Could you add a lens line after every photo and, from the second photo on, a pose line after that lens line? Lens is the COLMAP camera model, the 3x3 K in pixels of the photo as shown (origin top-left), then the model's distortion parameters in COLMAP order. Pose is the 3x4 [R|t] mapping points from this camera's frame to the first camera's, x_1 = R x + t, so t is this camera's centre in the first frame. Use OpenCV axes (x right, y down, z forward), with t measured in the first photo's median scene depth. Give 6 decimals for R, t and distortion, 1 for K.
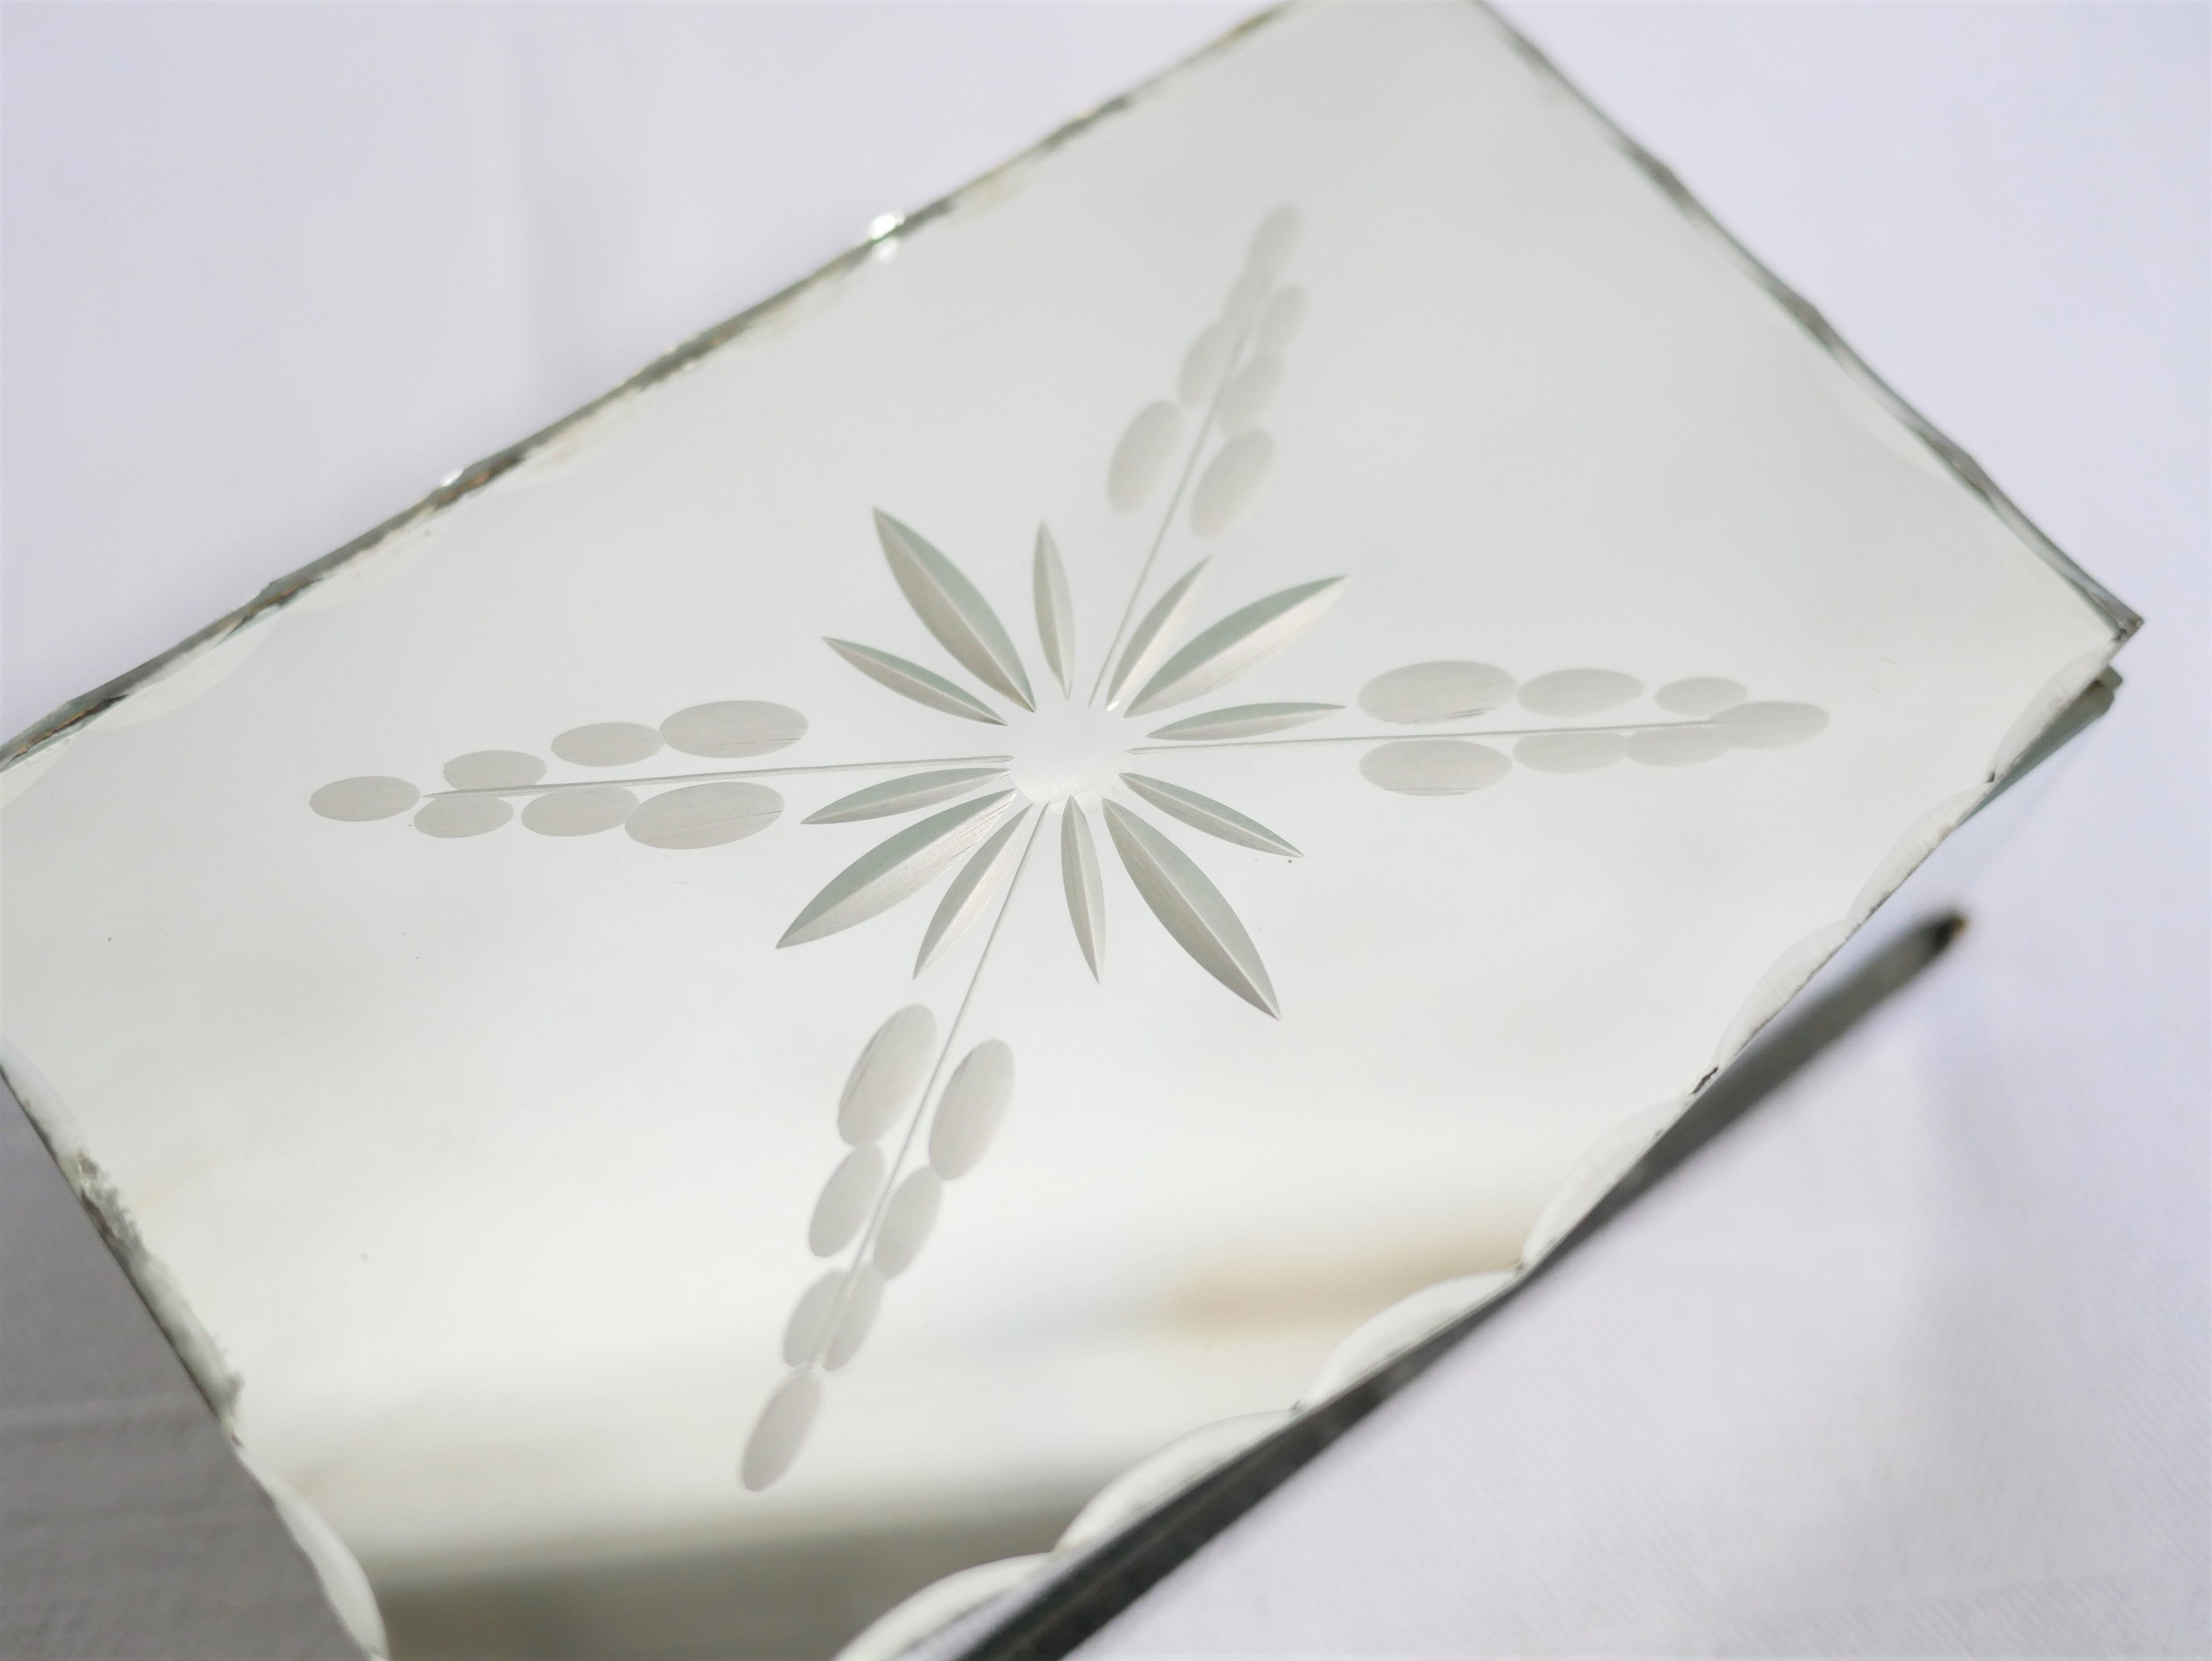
lens RADIAL K [[2629.2, 0, 1112.1], [0, 2629.2, 843.7], [0, 0, 1]] dist [0.006907, 0.000000]
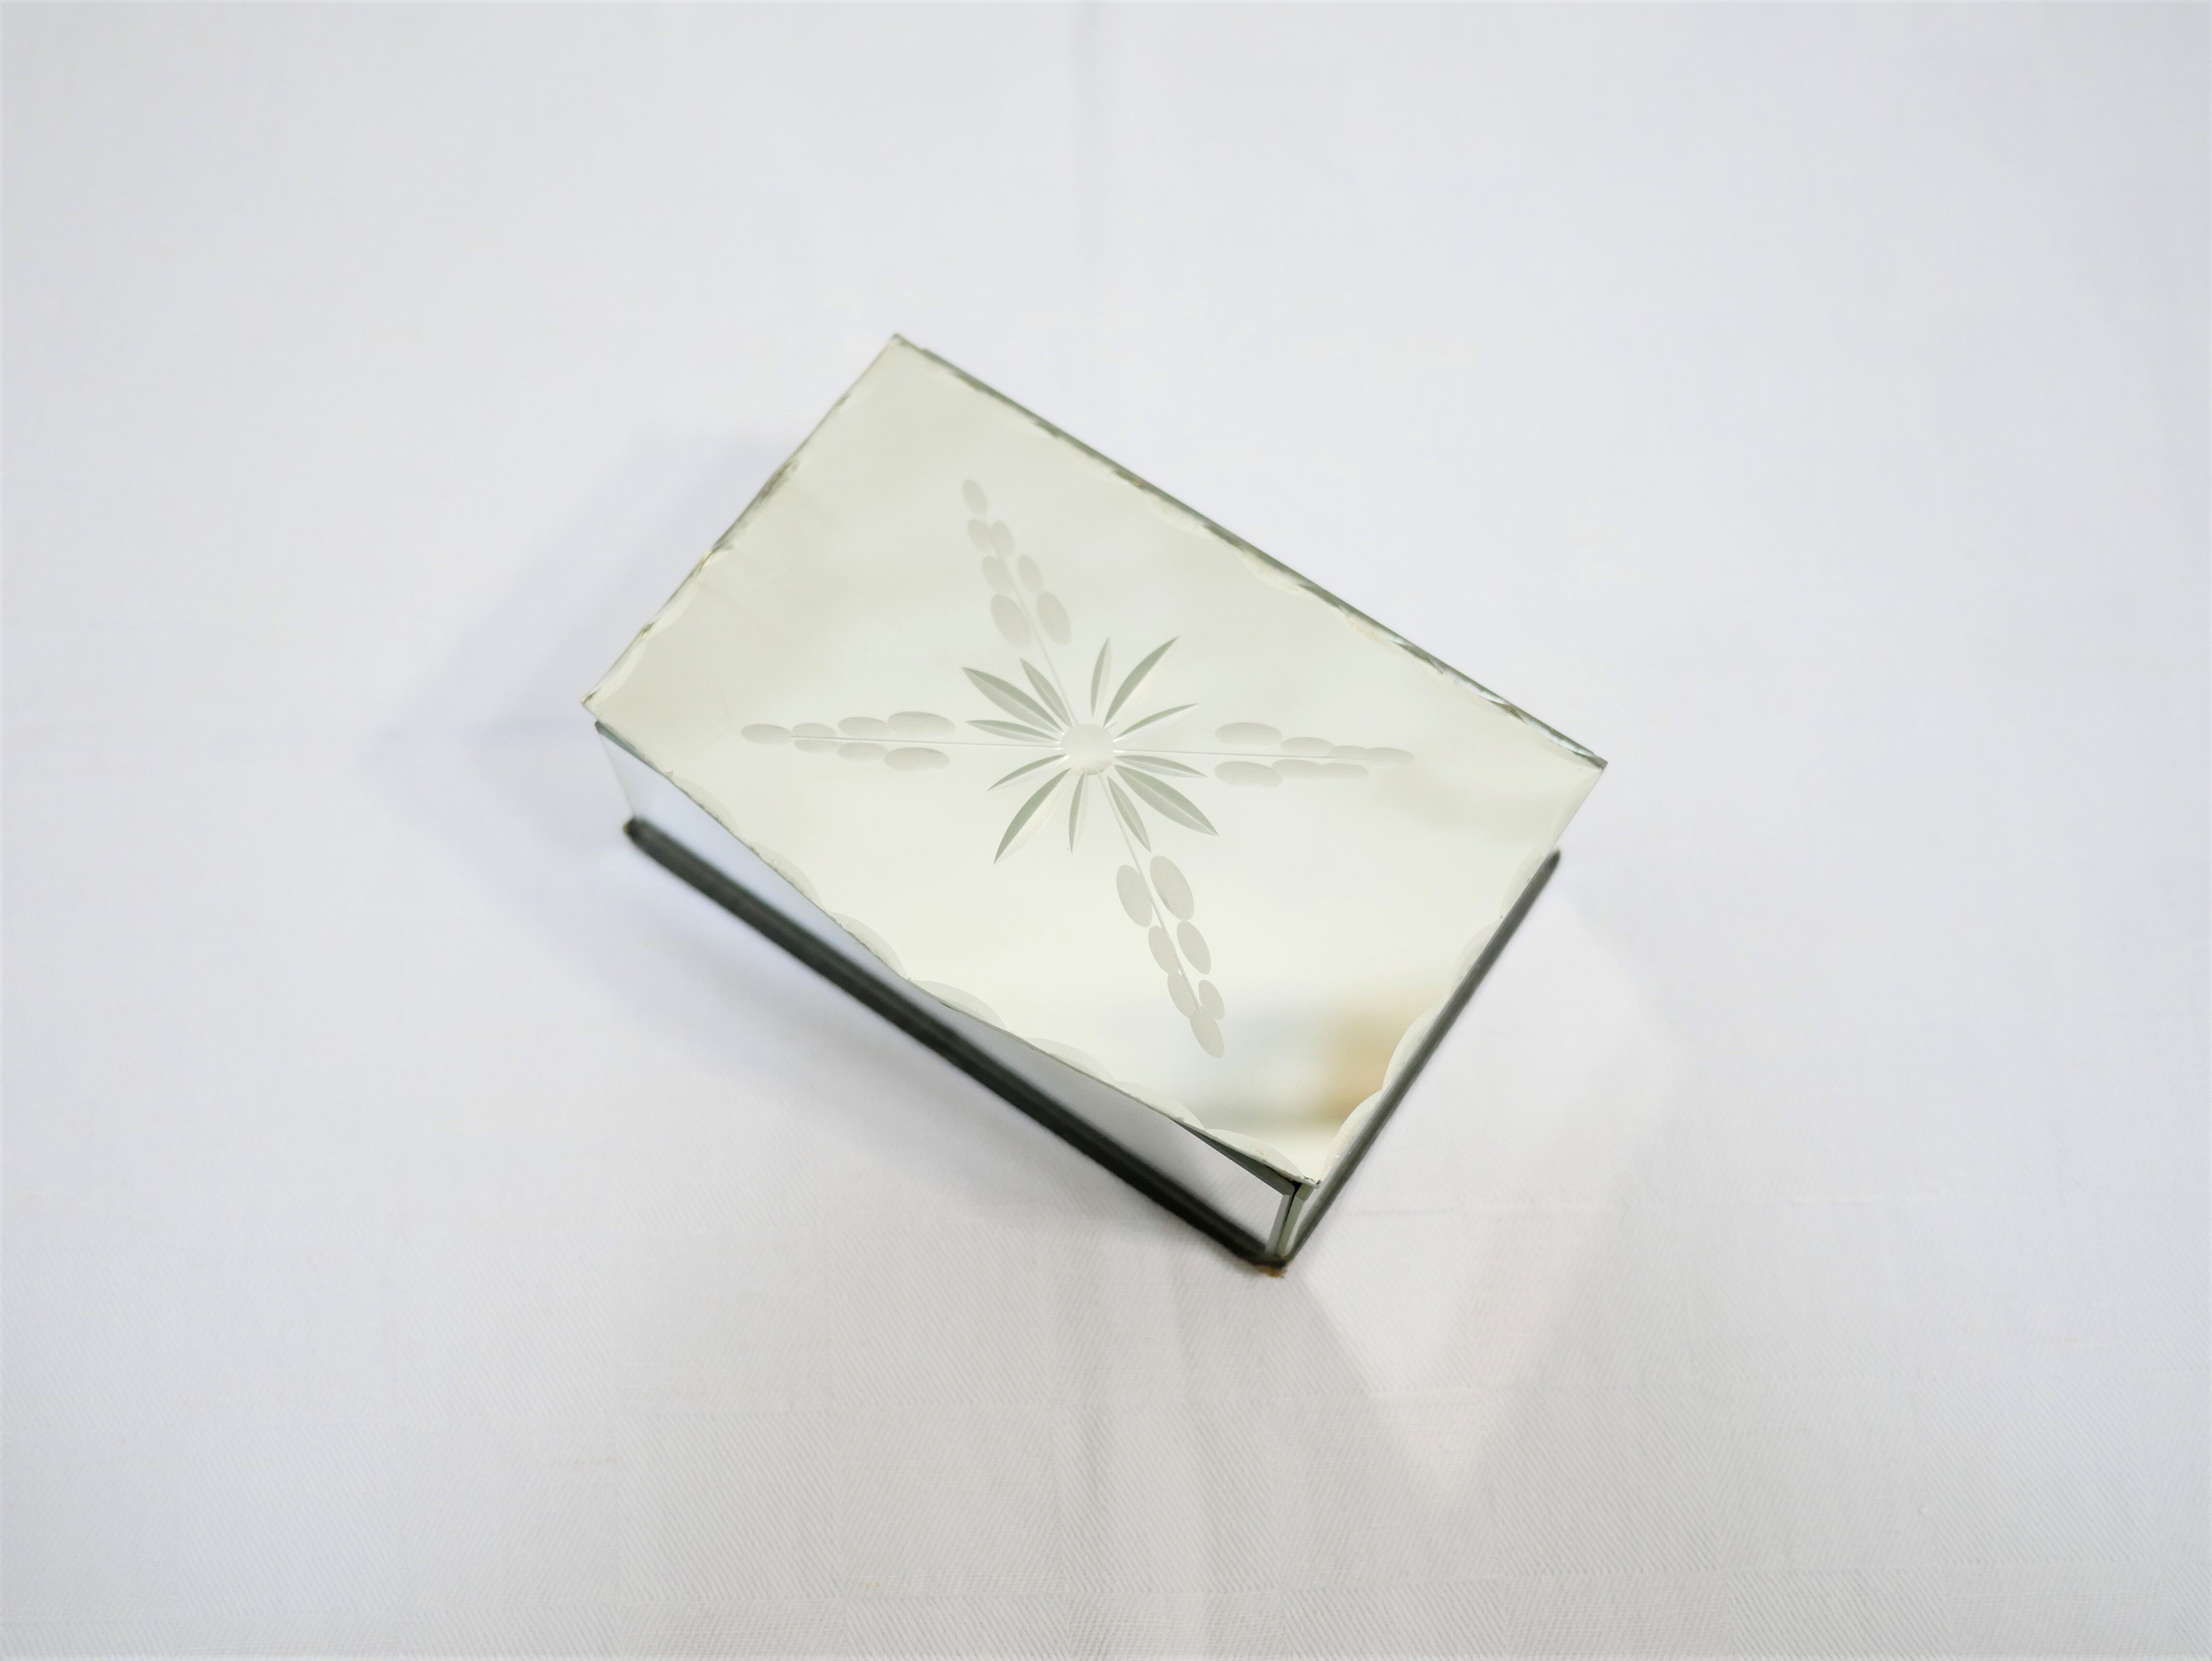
lens RADIAL K [[2629.2, 0, 1108.3], [0, 2629.2, 828.1], [0, 0, 1]] dist [0.006907, 0.000000]
pose [[0.298689, 0.872591, -0.386484, 0.903863], [-0.863324, 0.419659, 0.280282, -0.641799], [0.406763, 0.249944, 0.878676, -0.936511]]
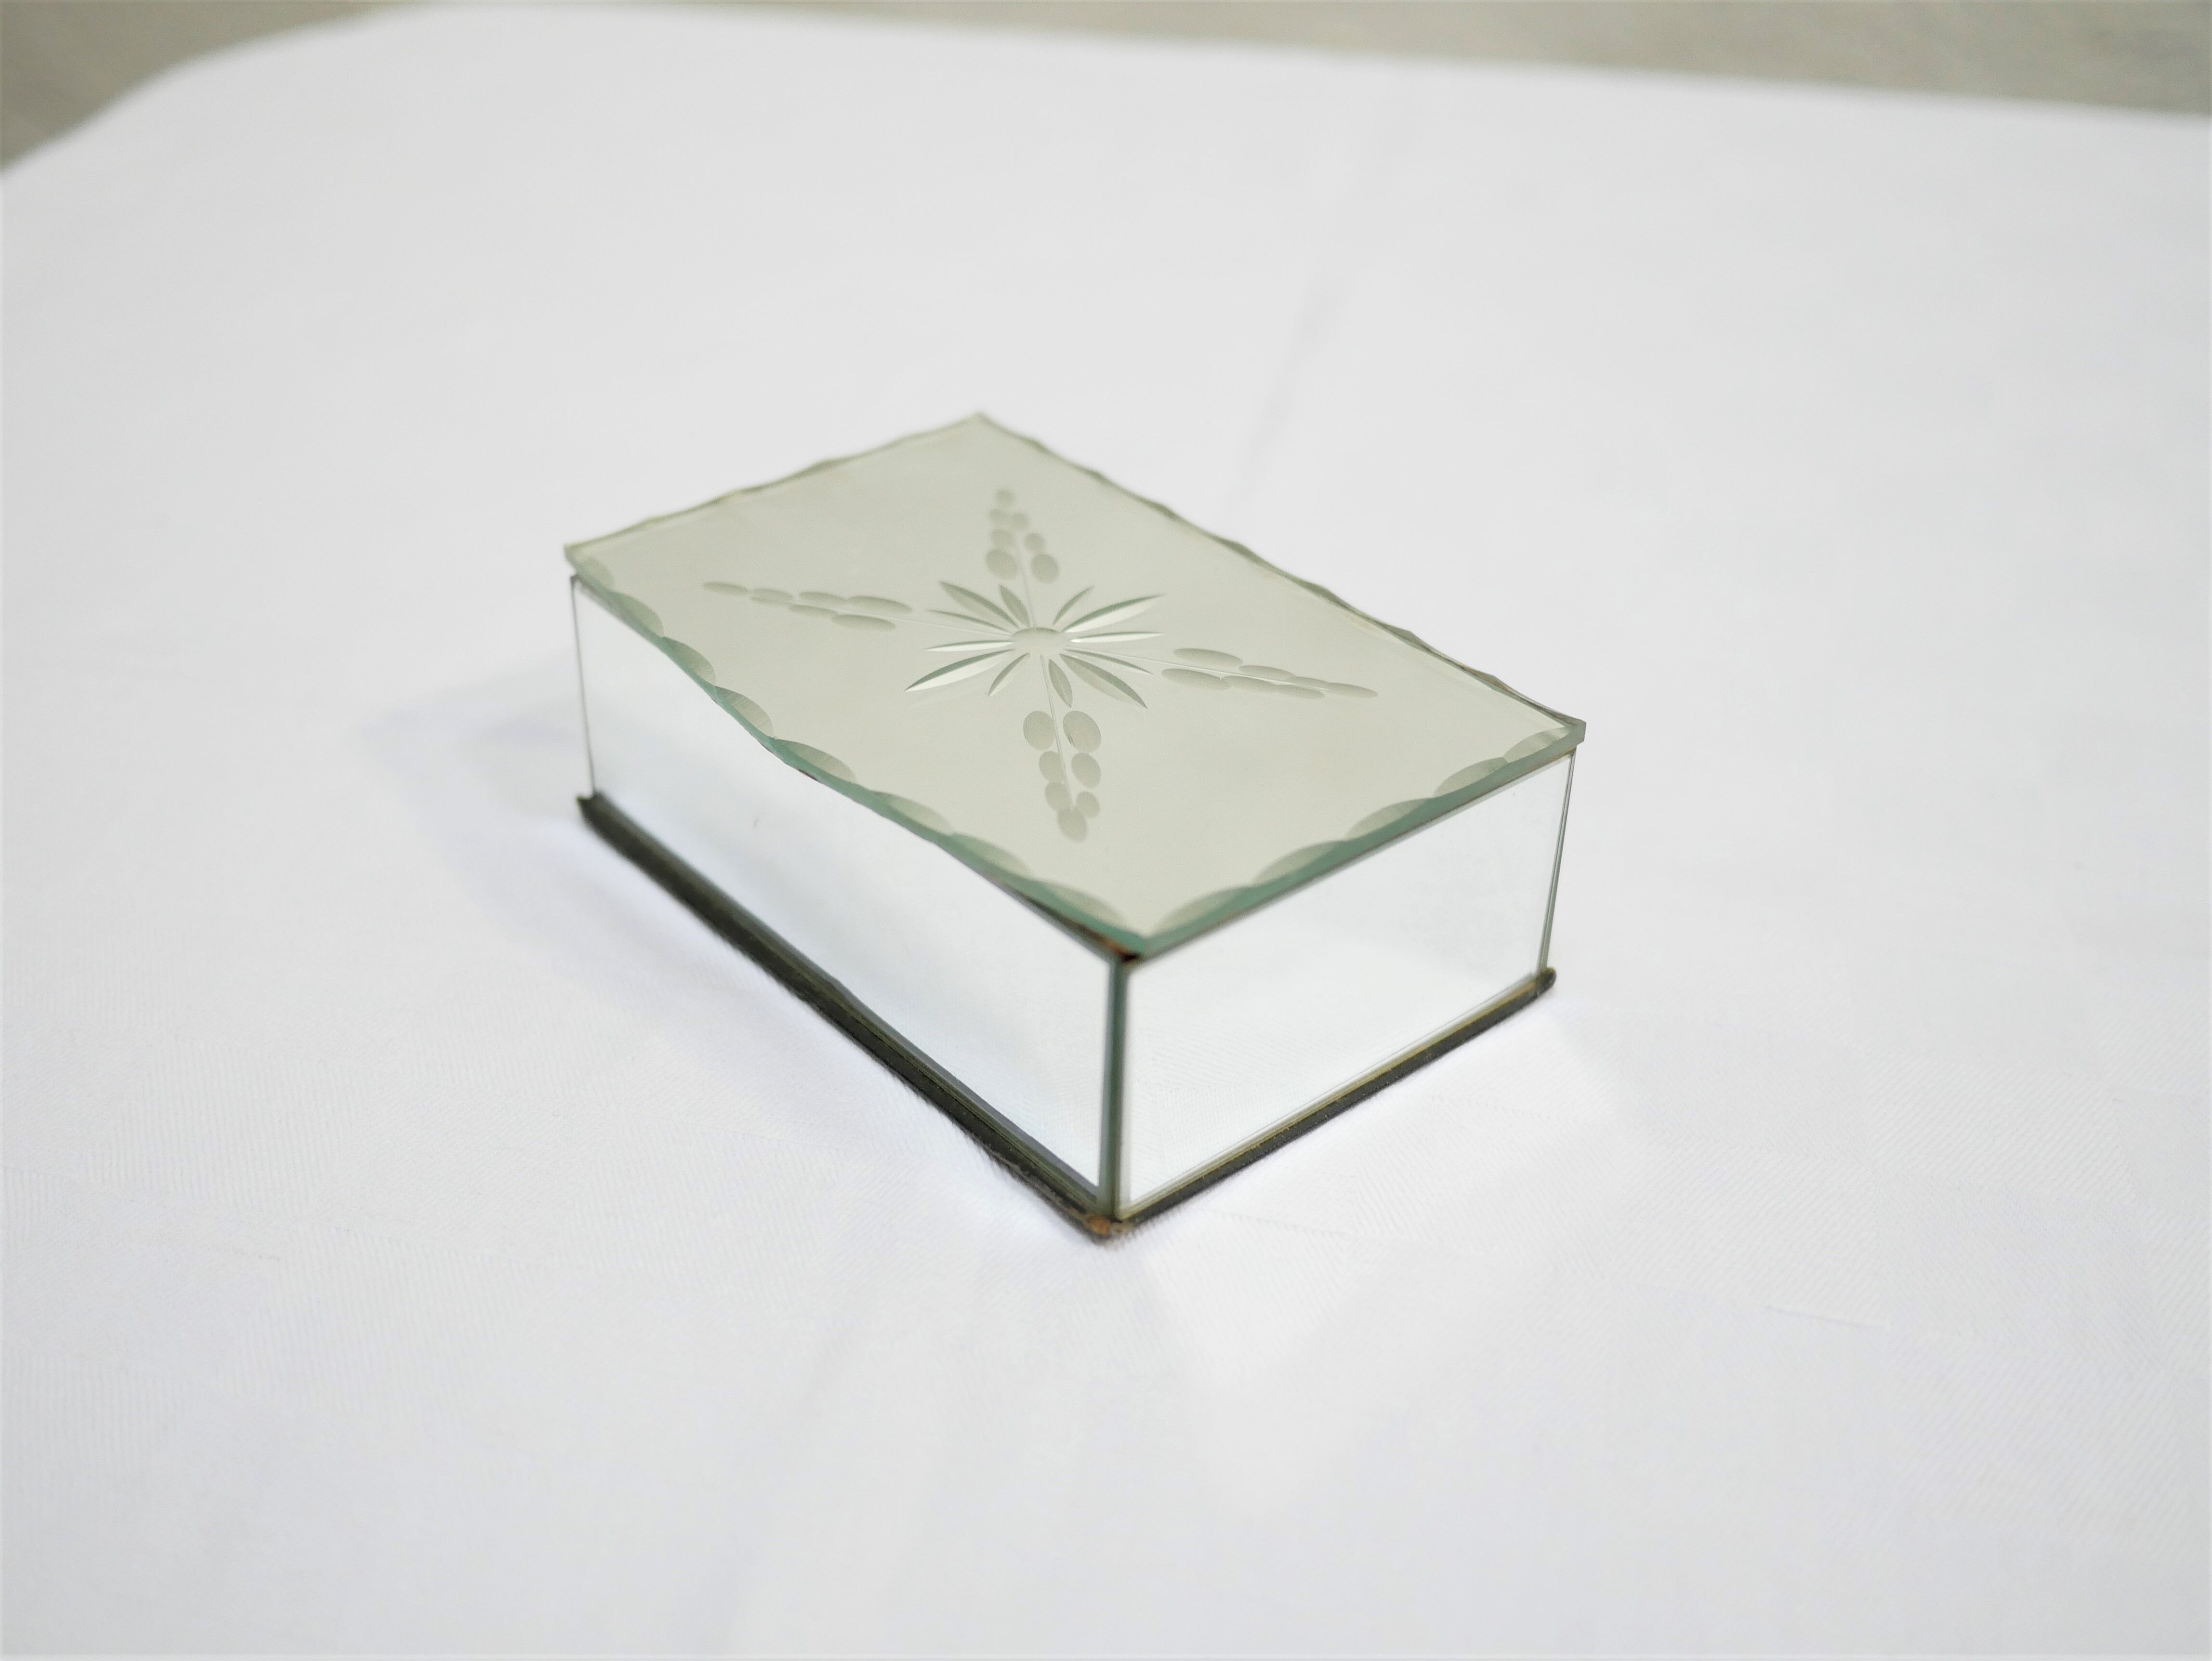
lens RADIAL K [[2629.2, 0, 1105.1], [0, 2629.2, 835.2], [0, 0, 1]] dist [0.006907, 0.000000]
pose [[0.043942, 0.516040, -0.855437, 1.860652], [-0.912084, 0.370108, 0.176415, -0.395170], [0.407641, 0.772478, 0.486935, 0.106797]]
